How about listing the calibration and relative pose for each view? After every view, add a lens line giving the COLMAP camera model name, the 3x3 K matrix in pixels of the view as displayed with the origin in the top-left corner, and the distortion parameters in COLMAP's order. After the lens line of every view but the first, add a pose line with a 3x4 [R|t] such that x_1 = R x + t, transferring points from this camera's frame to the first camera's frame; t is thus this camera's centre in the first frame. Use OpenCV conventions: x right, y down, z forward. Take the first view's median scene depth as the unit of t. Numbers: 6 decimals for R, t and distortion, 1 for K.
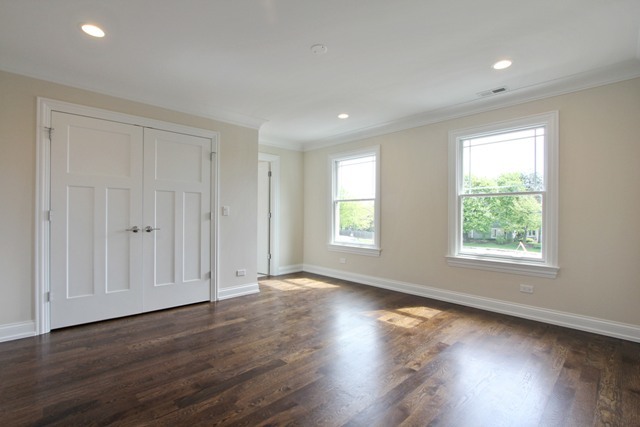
lens RADIAL K [[298.1, 0, 333.3], [0, 298.1, 214.0], [0, 0, 1]] dist [-0.000230, -0.000049]
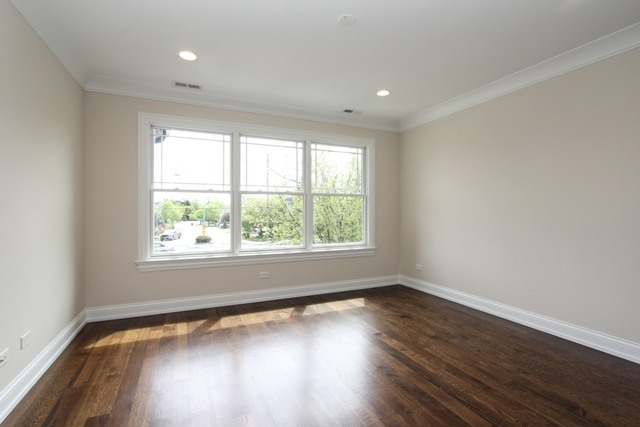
lens RADIAL K [[298.1, 0, 333.3], [0, 298.1, 214.0], [0, 0, 1]] dist [-0.000230, -0.000049]
pose [[0.358634, -0.008834, 0.933436, -0.478432], [-0.001348, 0.999949, 0.009982, 0.000130], [-0.933477, -0.004838, 0.358604, 0.469958]]
